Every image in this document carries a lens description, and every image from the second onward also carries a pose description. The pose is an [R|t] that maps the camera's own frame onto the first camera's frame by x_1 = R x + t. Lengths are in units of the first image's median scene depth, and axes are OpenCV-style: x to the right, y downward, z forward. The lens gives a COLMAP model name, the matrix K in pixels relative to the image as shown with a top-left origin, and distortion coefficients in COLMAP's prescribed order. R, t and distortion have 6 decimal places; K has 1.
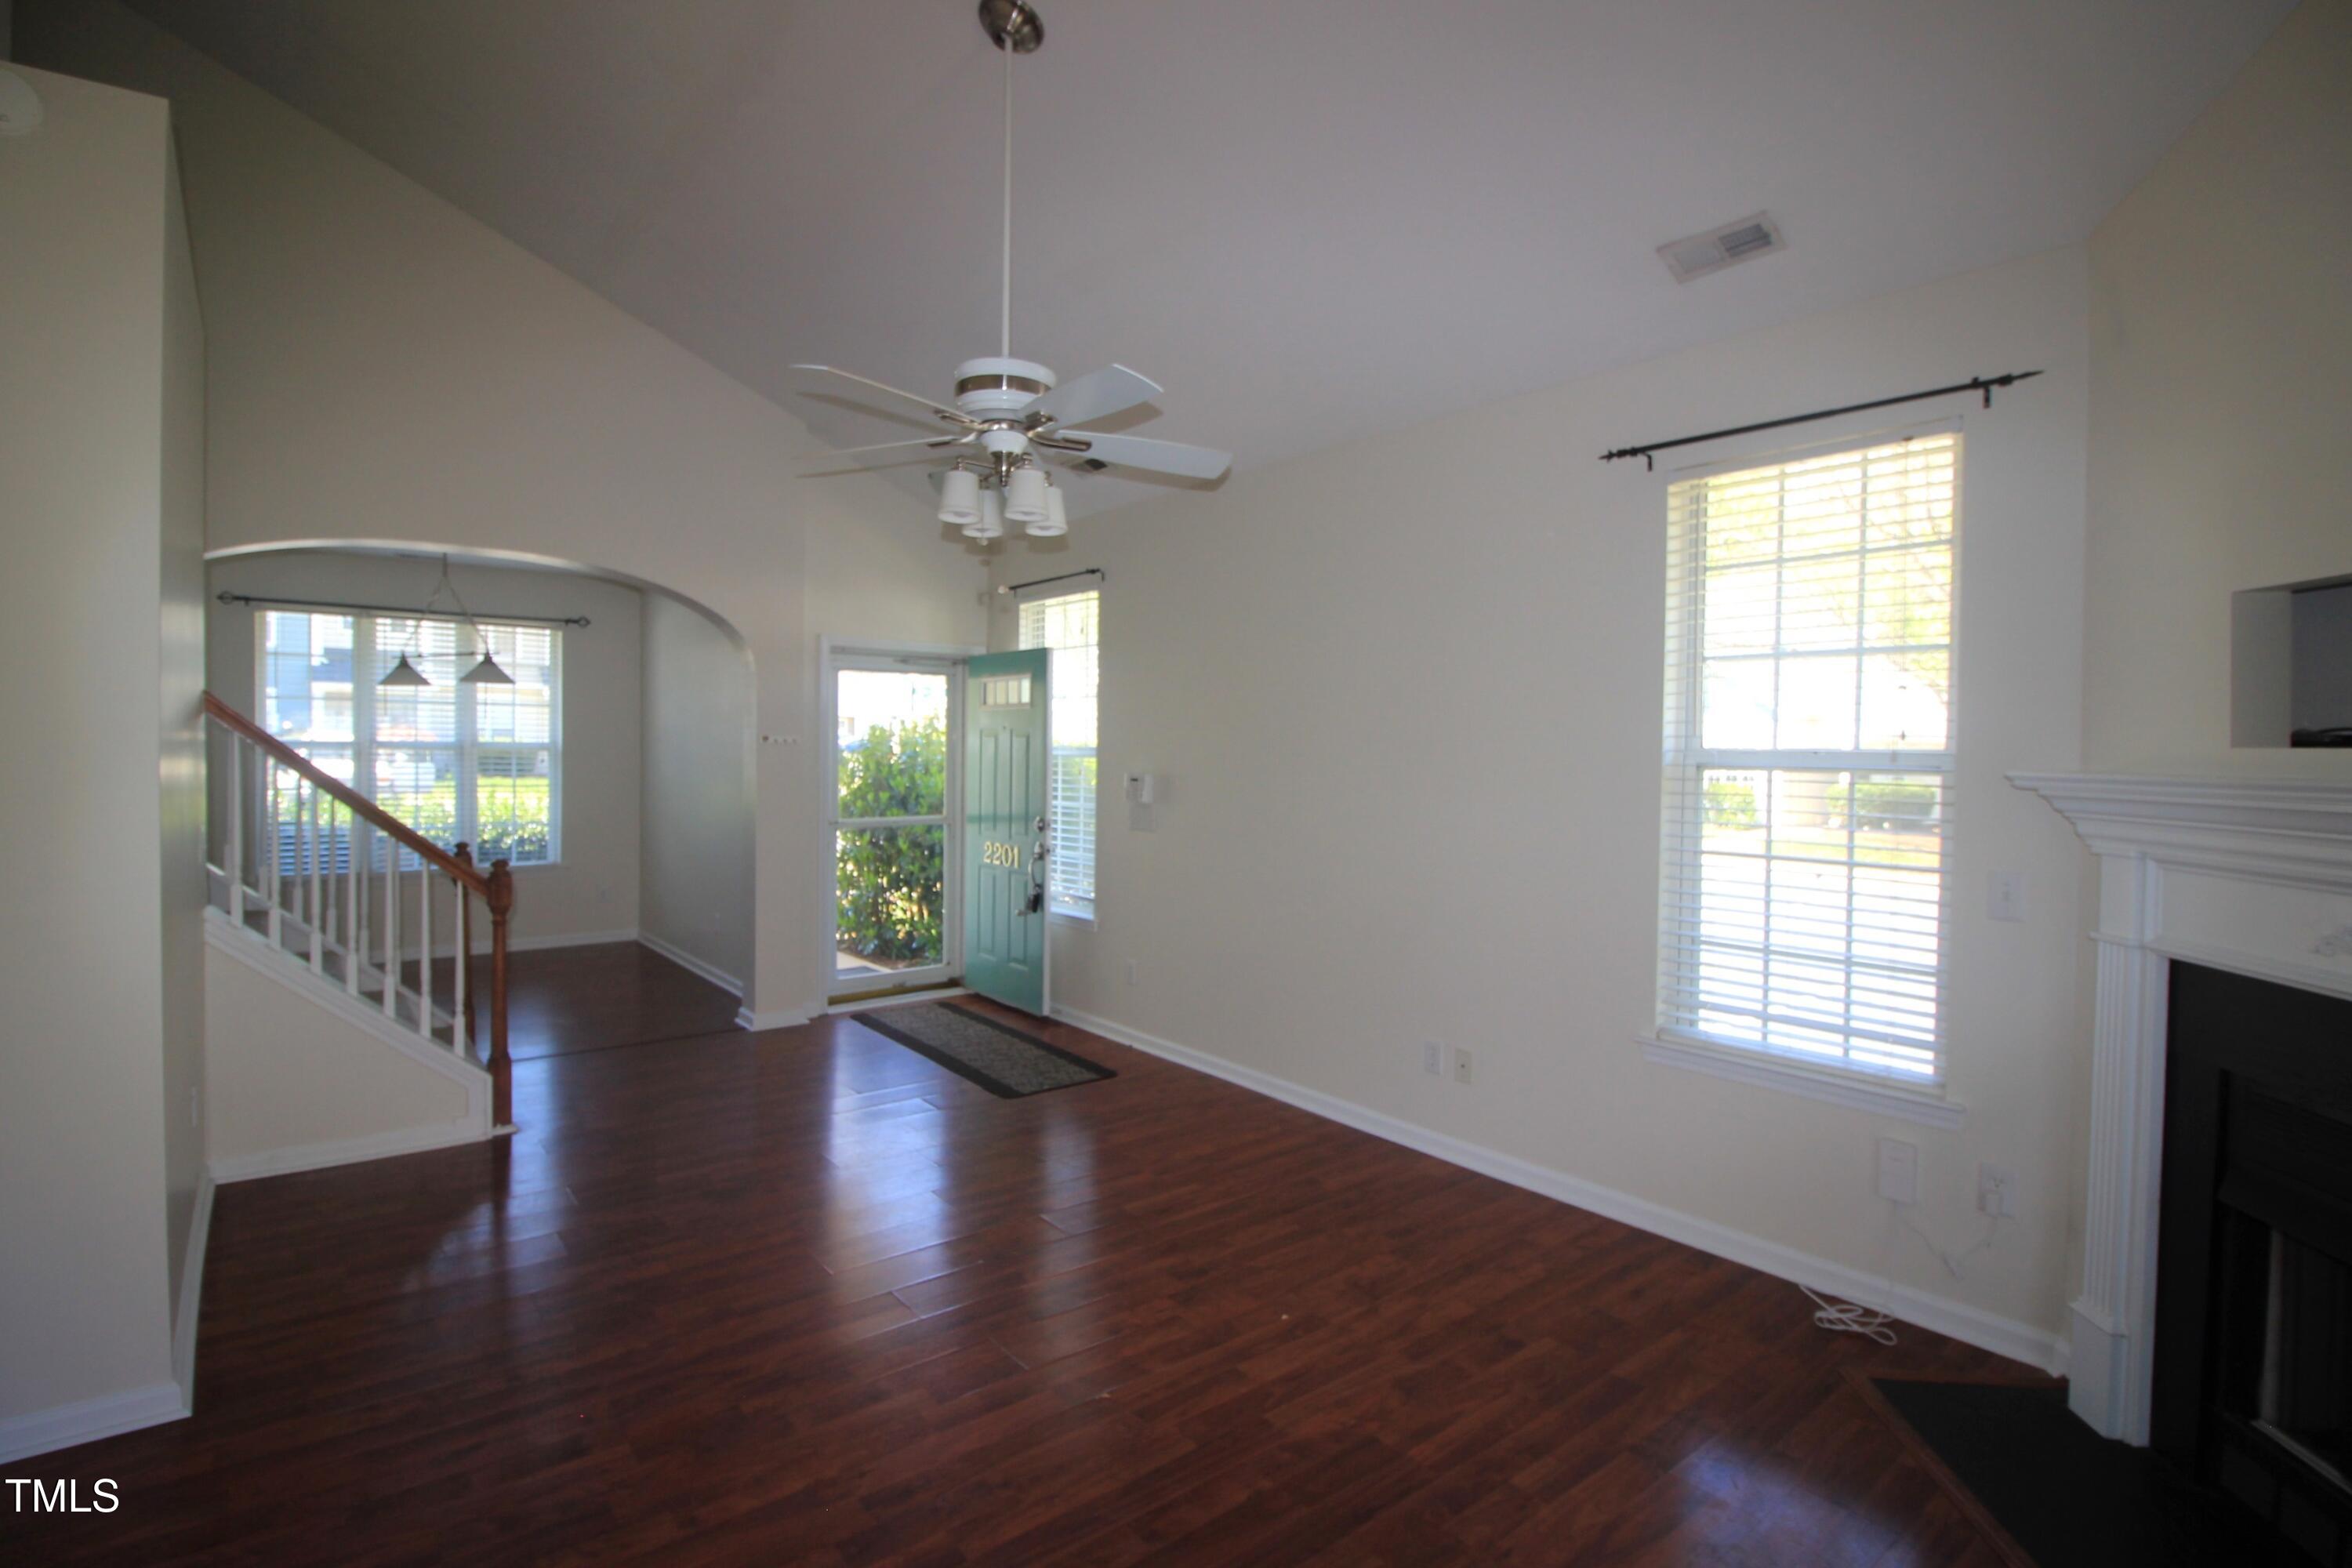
lens RADIAL K [[1137.6, 0, 1176.0], [0, 1137.6, 784.0], [0, 0, 1]] dist [-0.000962, -0.000513]
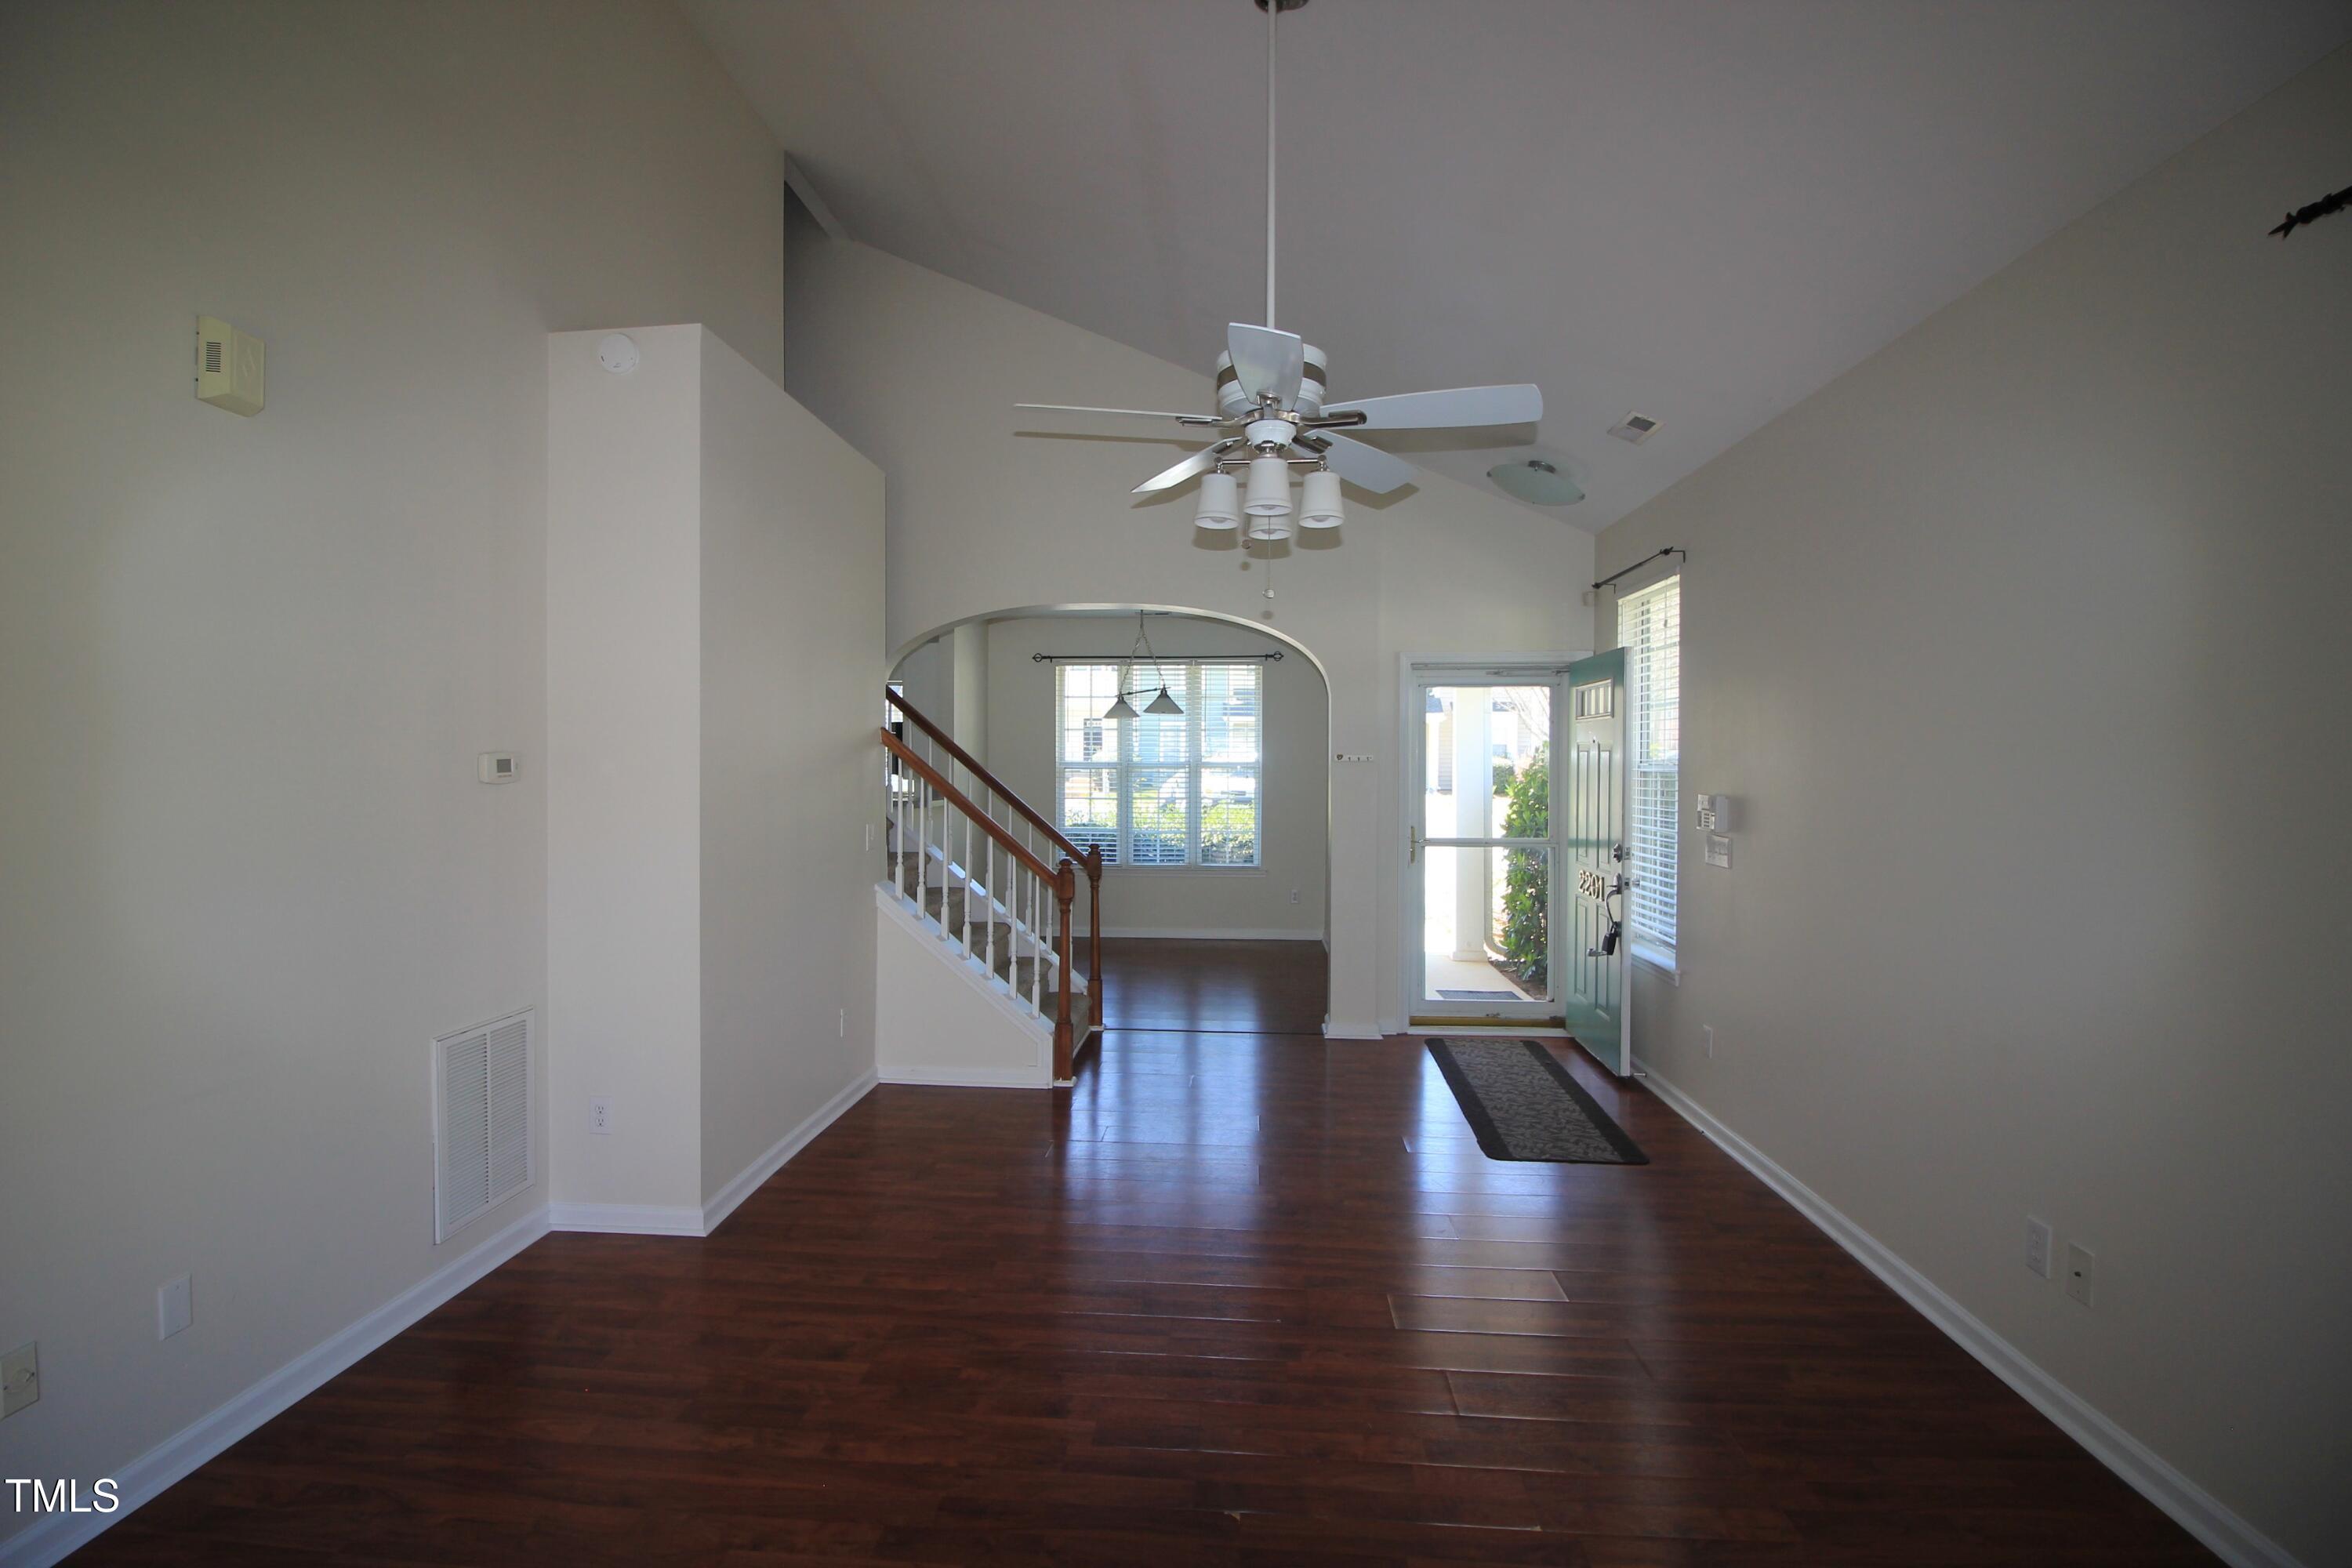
lens RADIAL K [[1114.1, 0, 1173.6], [0, 1114.1, 777.6], [0, 0, 1]] dist [0.000997, 0.000274]
pose [[0.724135, 0.000711, -0.689658, 0.217677], [-0.014918, 0.999782, -0.014632, -0.003552], [0.689497, 0.020884, 0.723987, 0.154270]]
